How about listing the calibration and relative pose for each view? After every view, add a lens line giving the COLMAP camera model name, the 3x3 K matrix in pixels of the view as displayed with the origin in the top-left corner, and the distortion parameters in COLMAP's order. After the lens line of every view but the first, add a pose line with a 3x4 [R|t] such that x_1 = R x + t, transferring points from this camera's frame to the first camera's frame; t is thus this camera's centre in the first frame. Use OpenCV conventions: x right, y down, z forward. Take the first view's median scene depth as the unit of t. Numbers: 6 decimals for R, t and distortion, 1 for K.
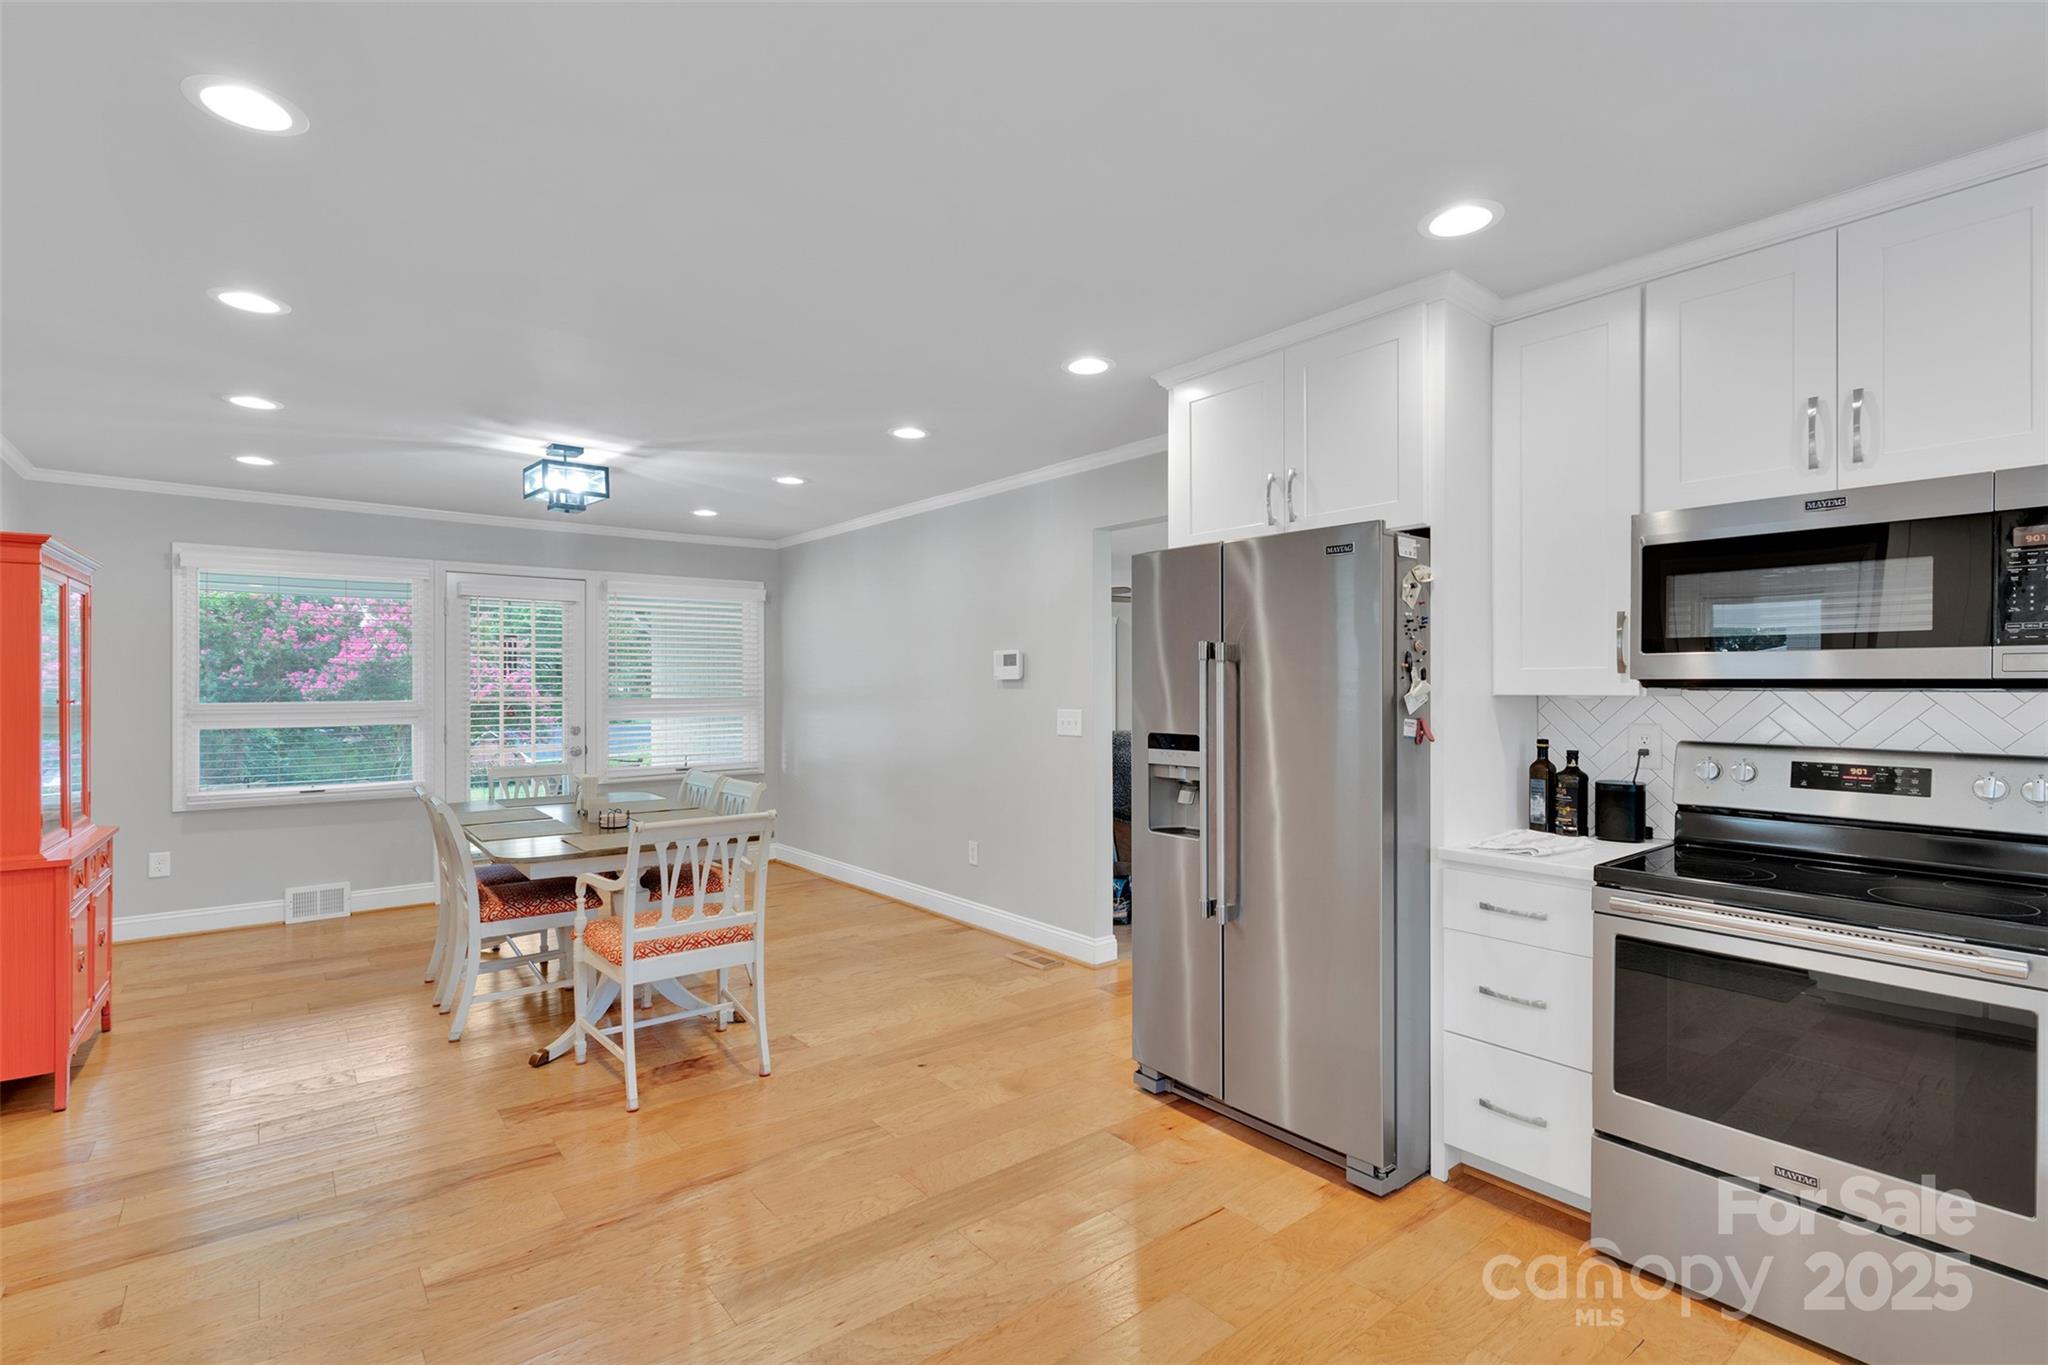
lens RADIAL K [[959.6, 0, 1020.2], [0, 959.6, 674.6], [0, 0, 1]] dist [0.004428, 0.000983]
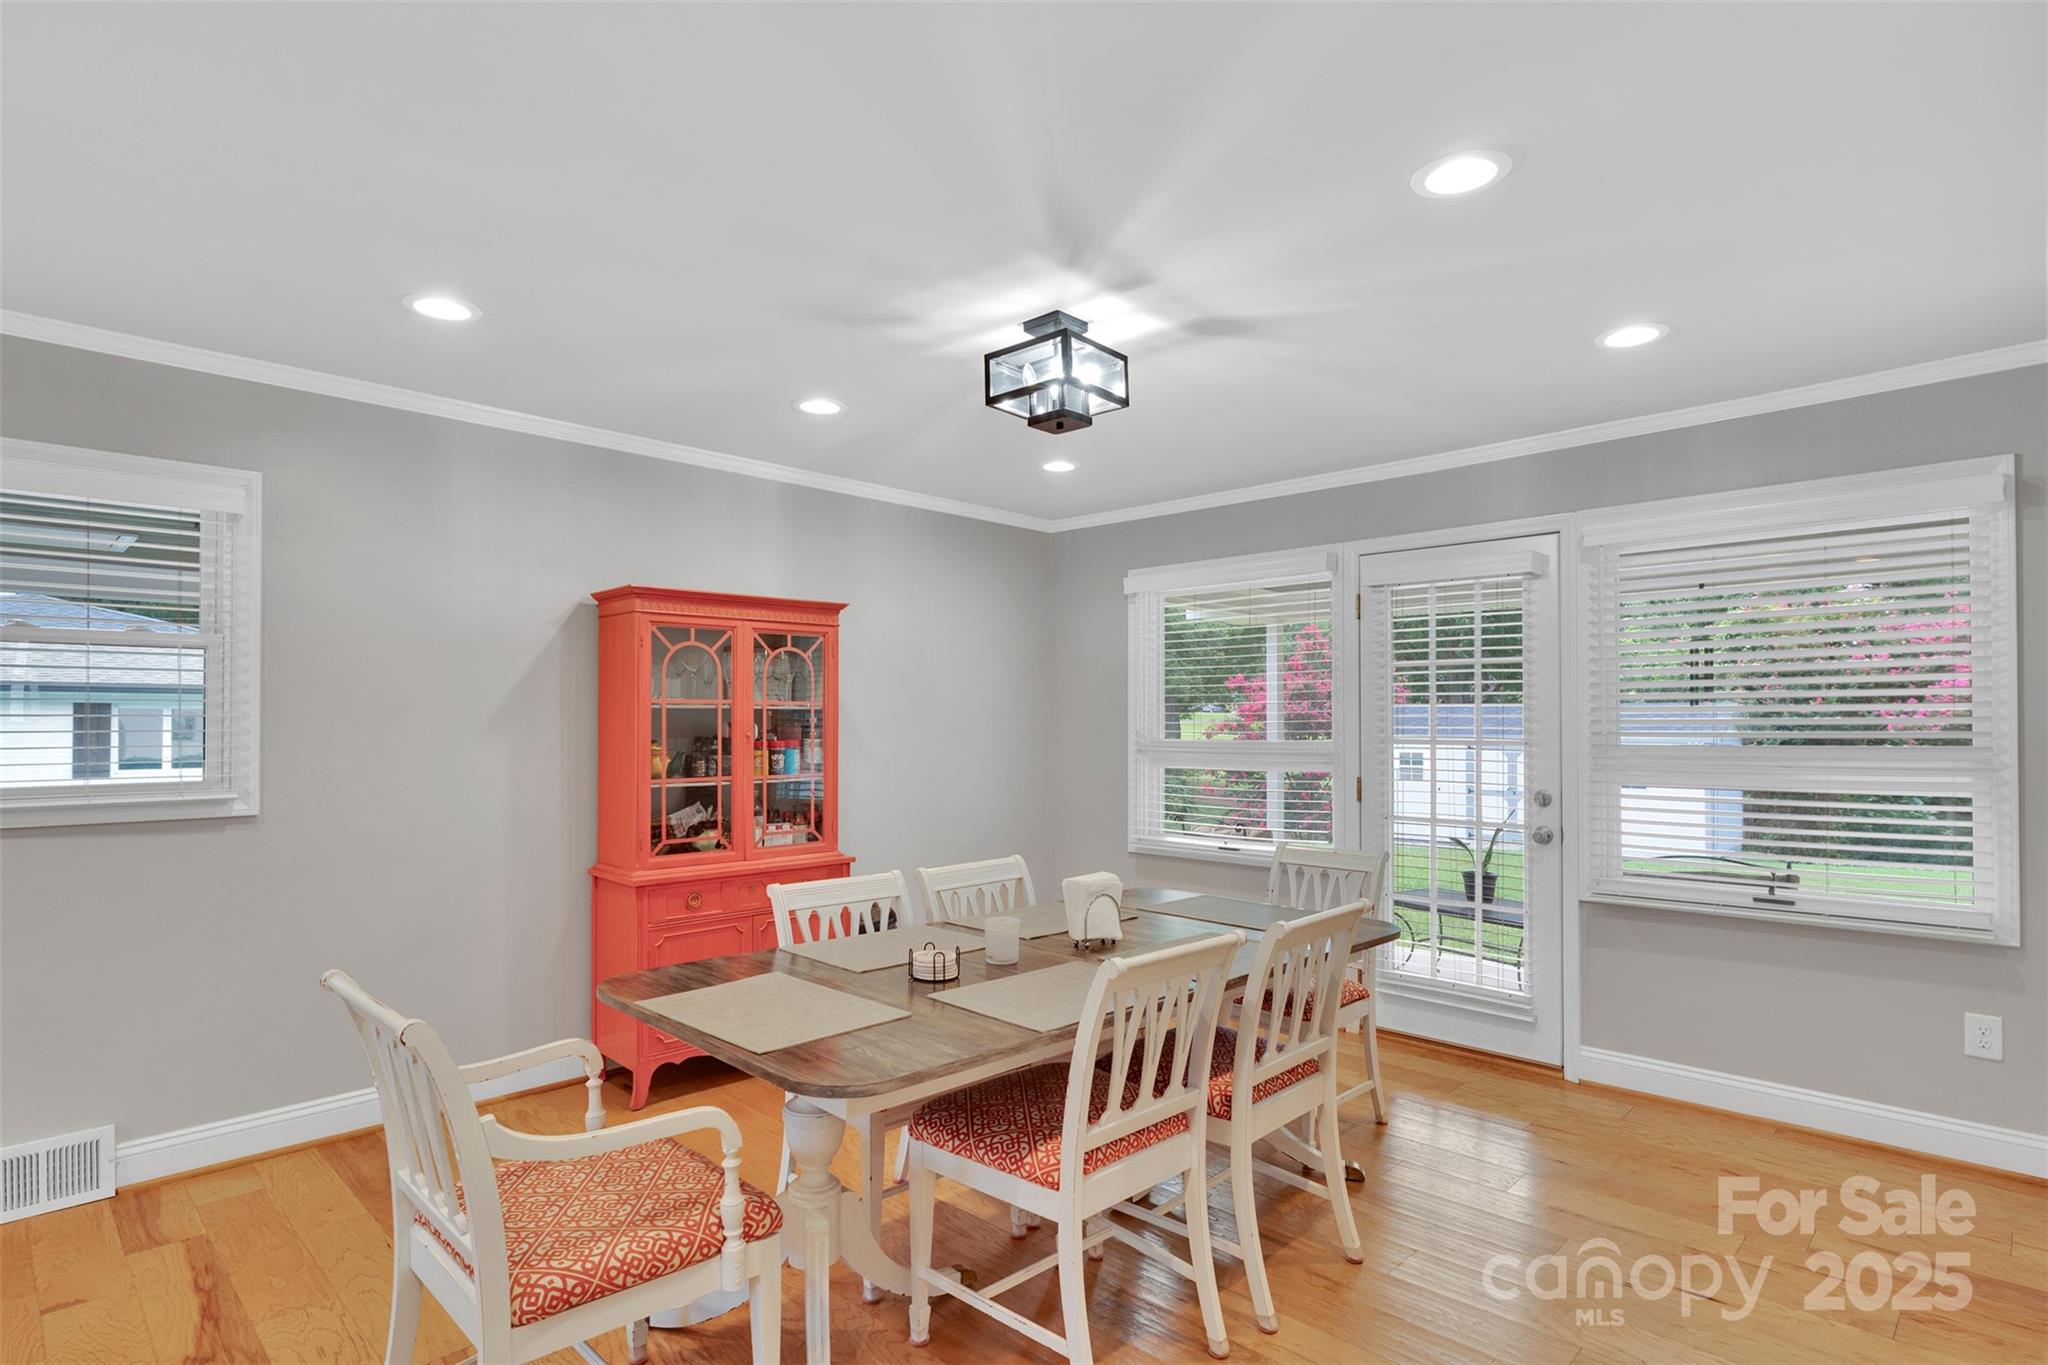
lens RADIAL K [[1053.3, 0, 1007.7], [0, 1053.3, 697.3], [0, 0, 1]] dist [-0.004753, 0.000258]
pose [[0.122714, -0.021966, -0.992199, 0.219783], [0.011469, 0.999720, -0.020714, 0.013530], [0.992376, -0.008838, 0.122932, 1.140693]]
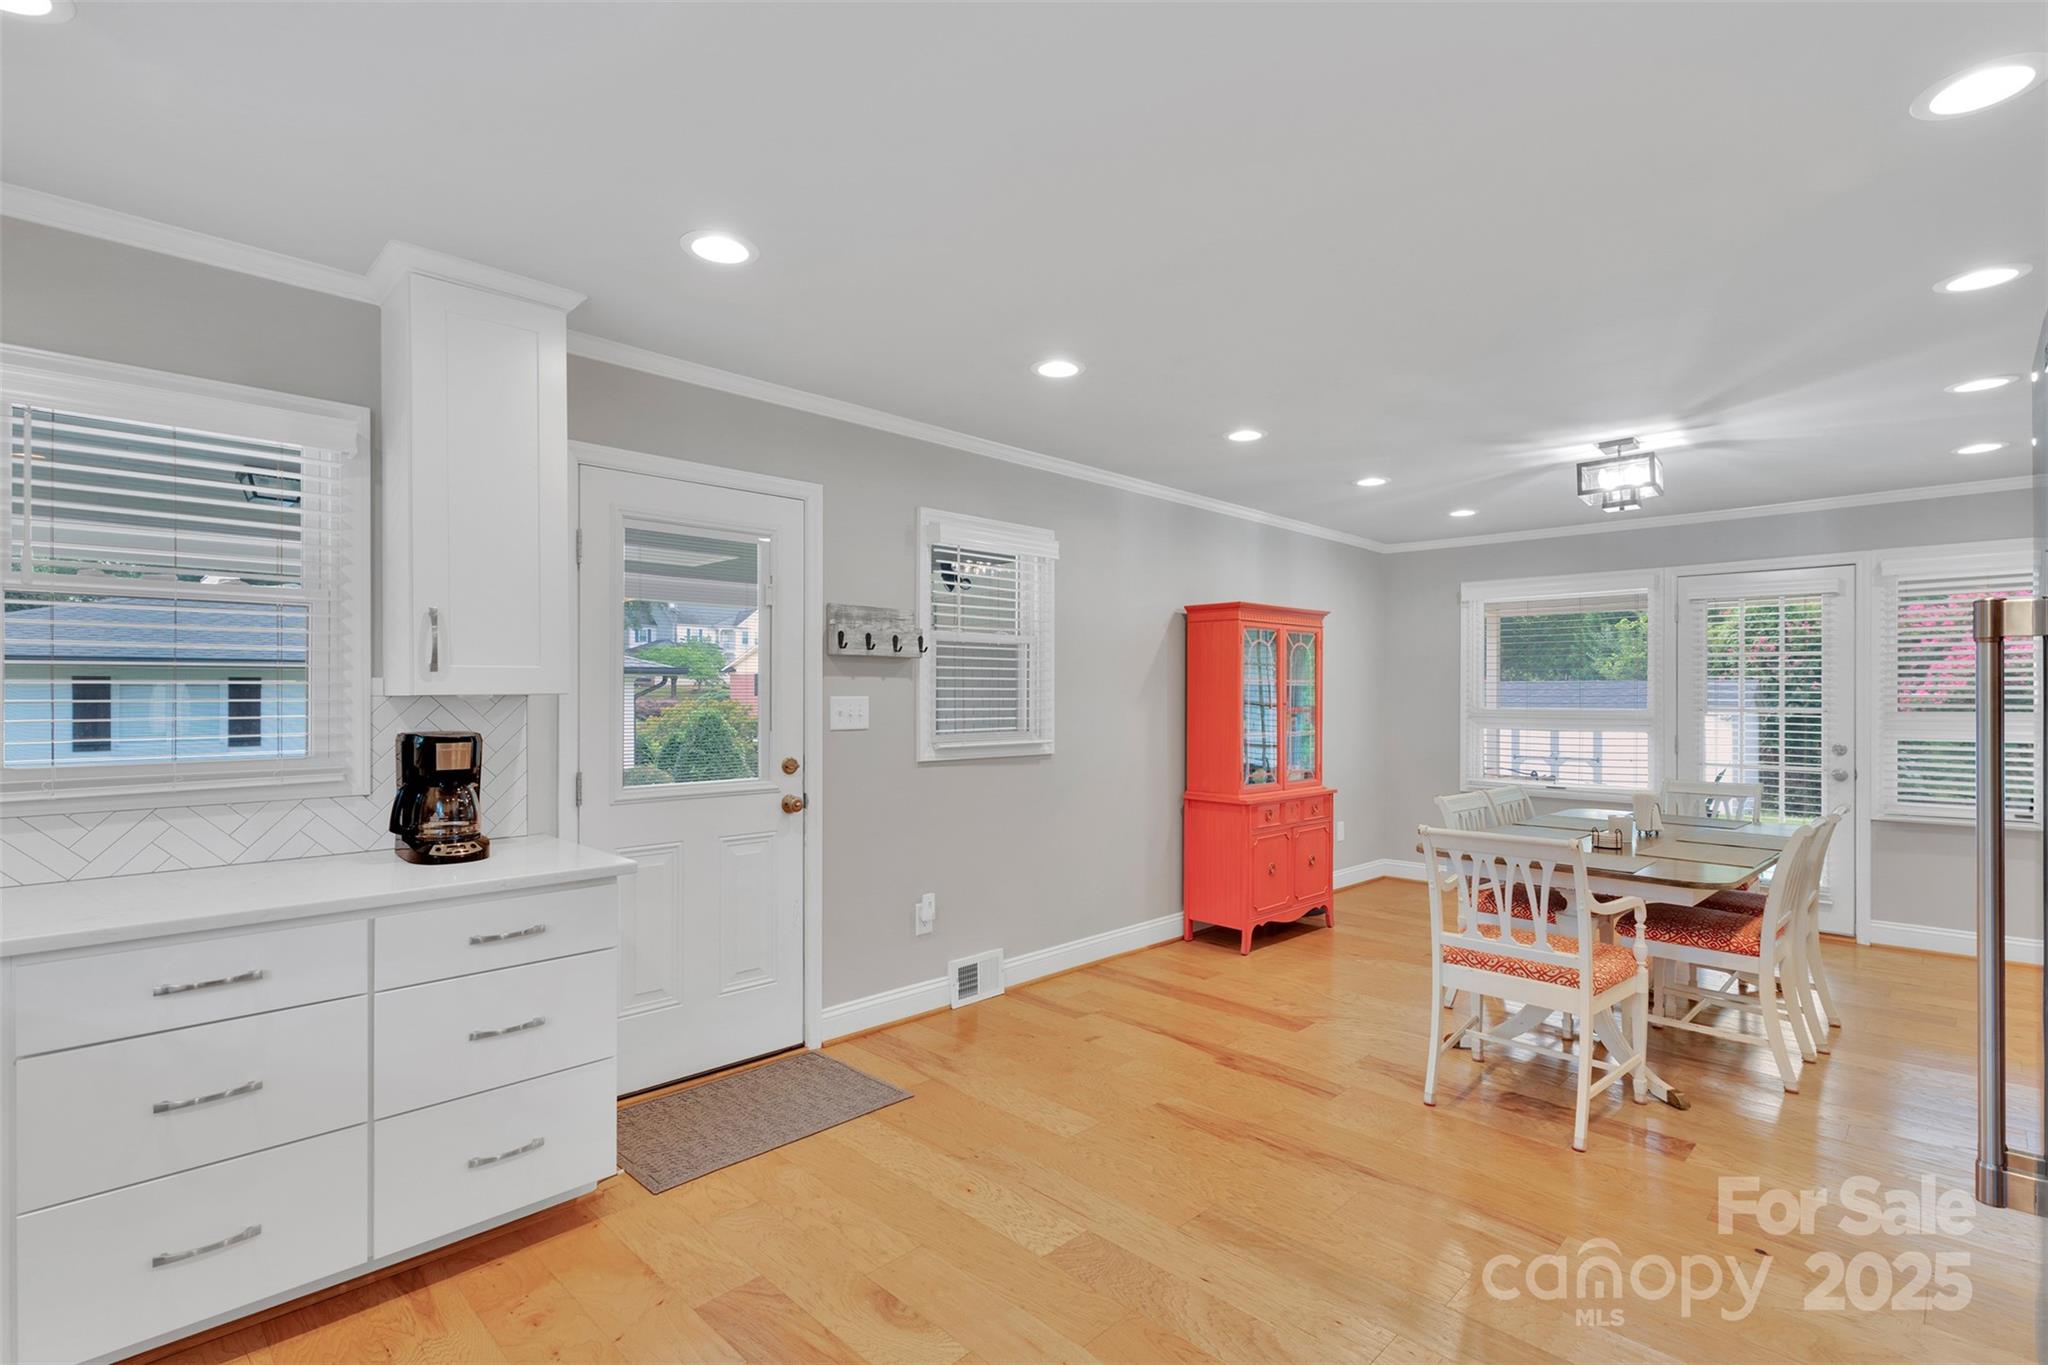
lens RADIAL K [[959.6, 0, 1018.4], [0, 959.6, 681.3], [0, 0, 1]] dist [0.004428, 0.000983]
pose [[0.116527, -0.012343, -0.993111, 0.508980], [0.007698, 0.999904, -0.011524, 0.006739], [0.993158, -0.006302, 0.116611, 0.392223]]
